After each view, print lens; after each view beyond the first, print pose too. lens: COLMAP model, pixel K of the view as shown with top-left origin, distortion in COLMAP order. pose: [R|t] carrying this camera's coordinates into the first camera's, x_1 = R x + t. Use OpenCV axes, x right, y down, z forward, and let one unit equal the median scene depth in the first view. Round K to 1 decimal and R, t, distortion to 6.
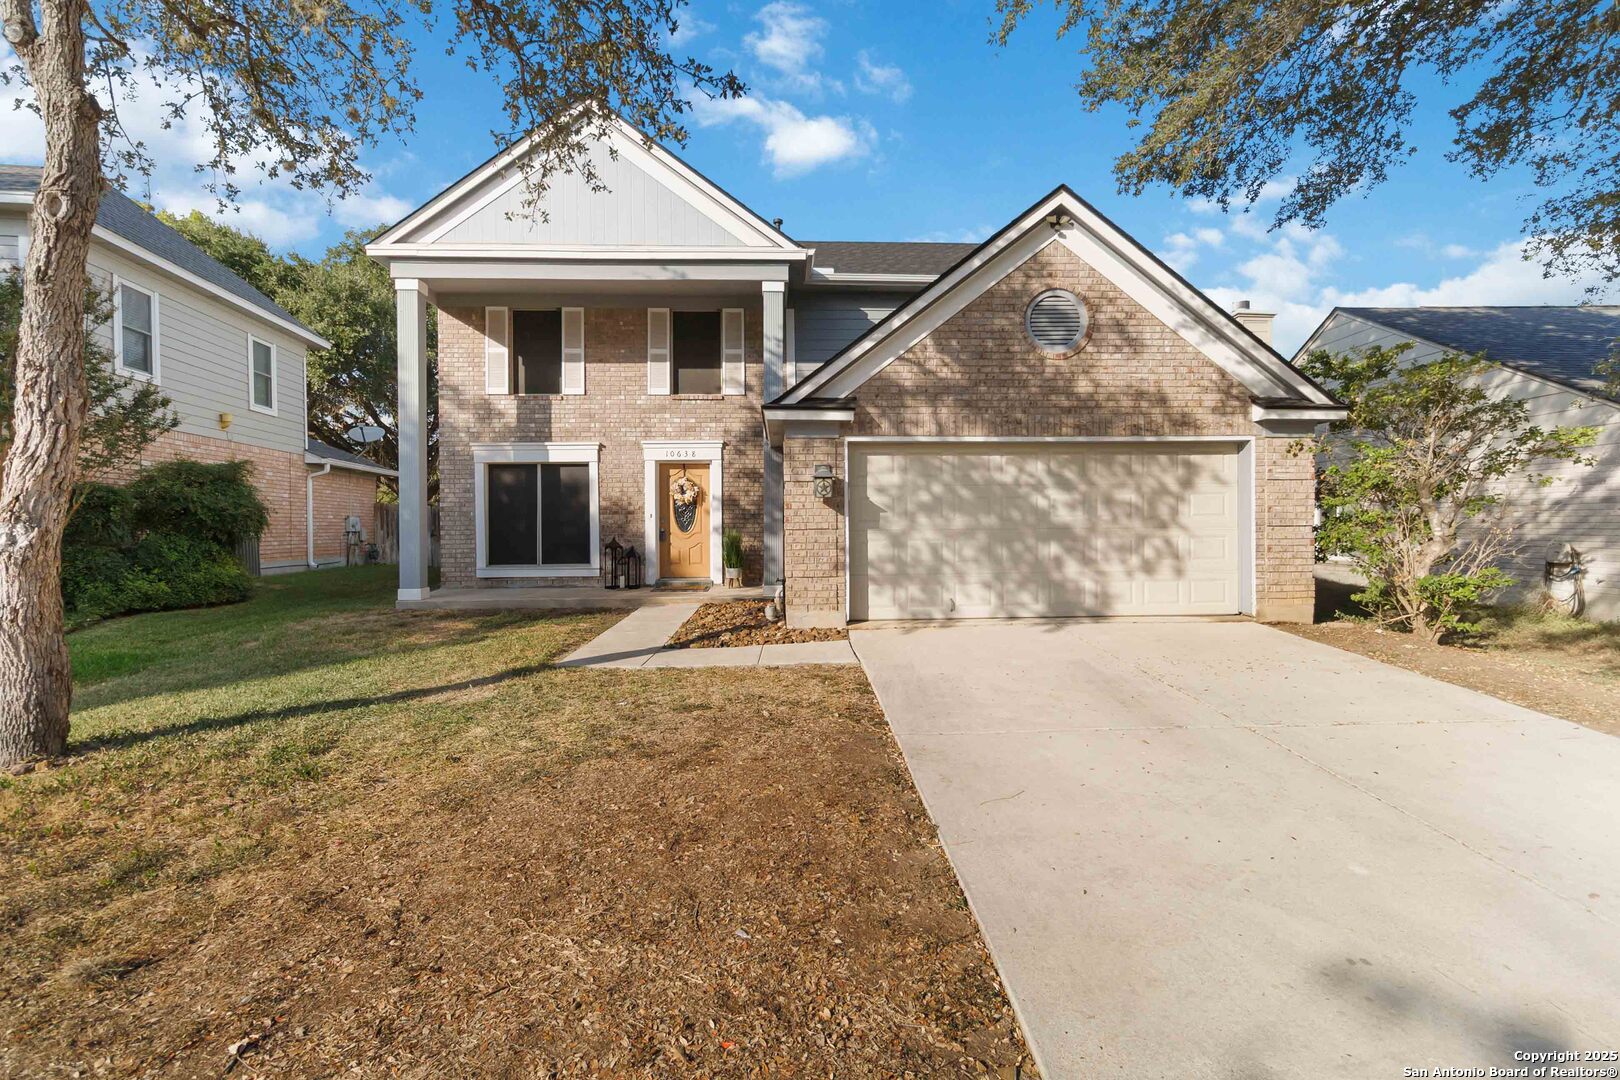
lens RADIAL K [[712.7, 0, 810.1], [0, 712.7, 507.0], [0, 0, 1]] dist [0.000393, 0.000241]
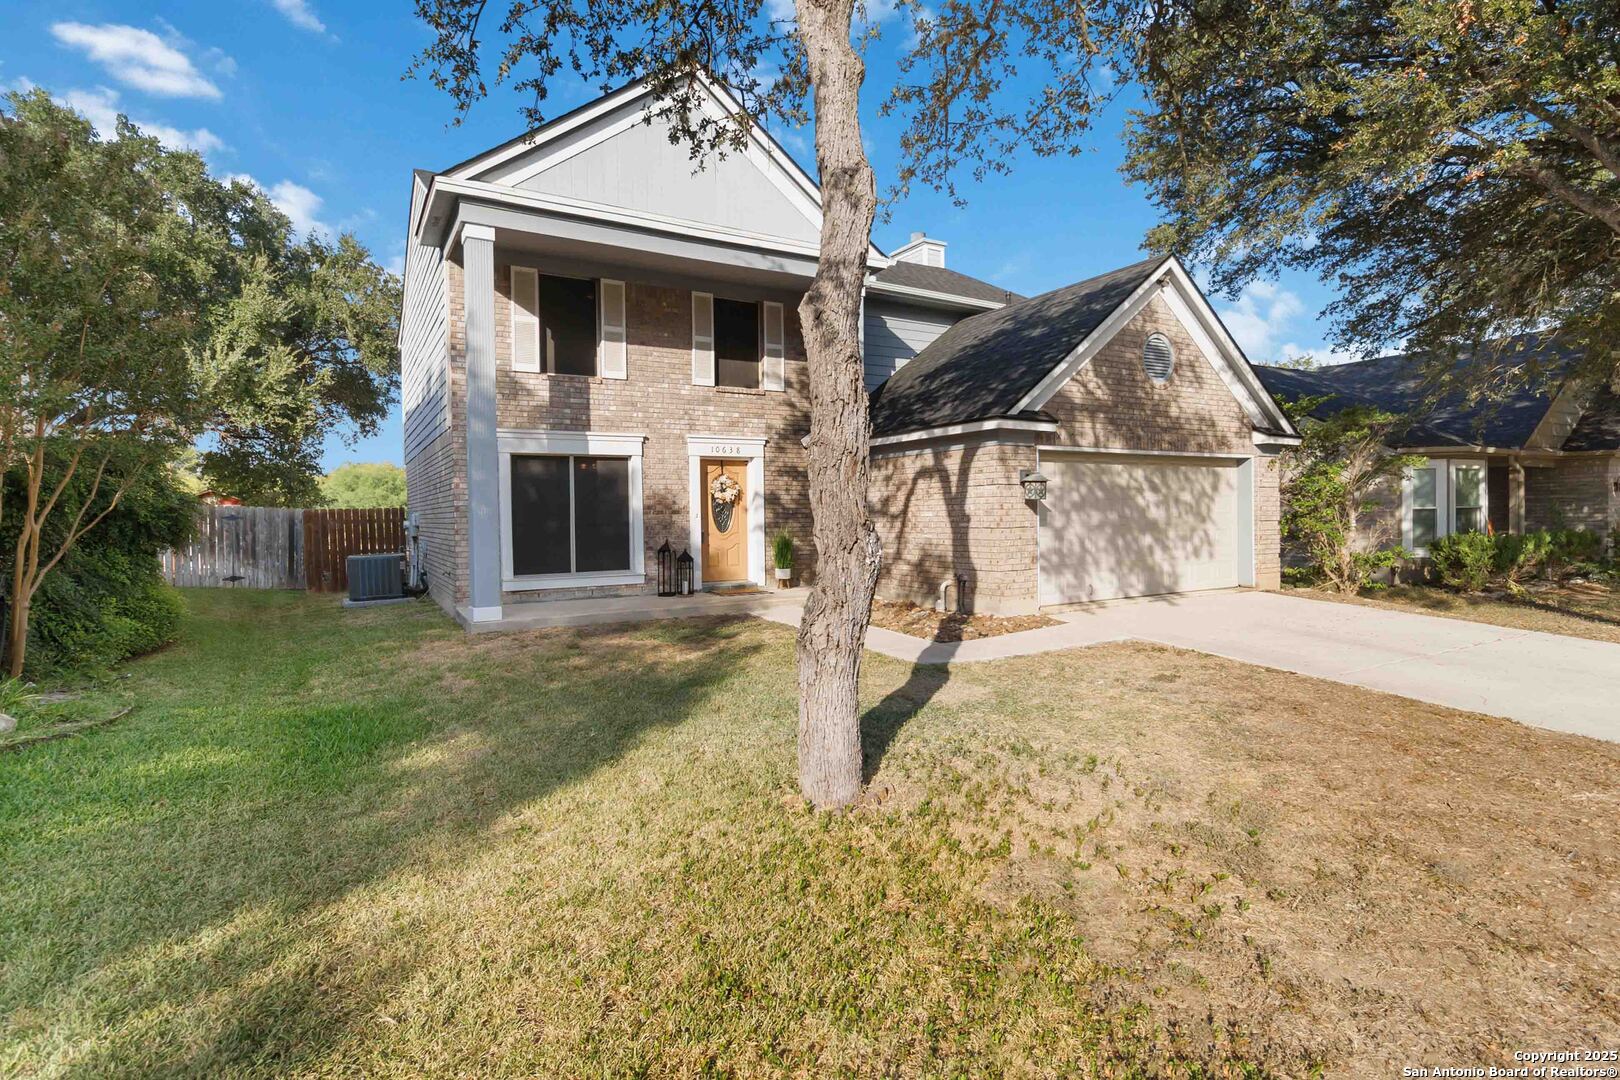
lens RADIAL K [[763.2, 0, 817.0], [0, 763.2, 504.3], [0, 0, 1]] dist [-0.000598, 0.000586]
pose [[0.894442, 0.000986, 0.447182, -0.771404], [0.000262, 0.999996, -0.002729, 0.000899], [-0.447183, 0.002558, 0.894439, 0.062462]]
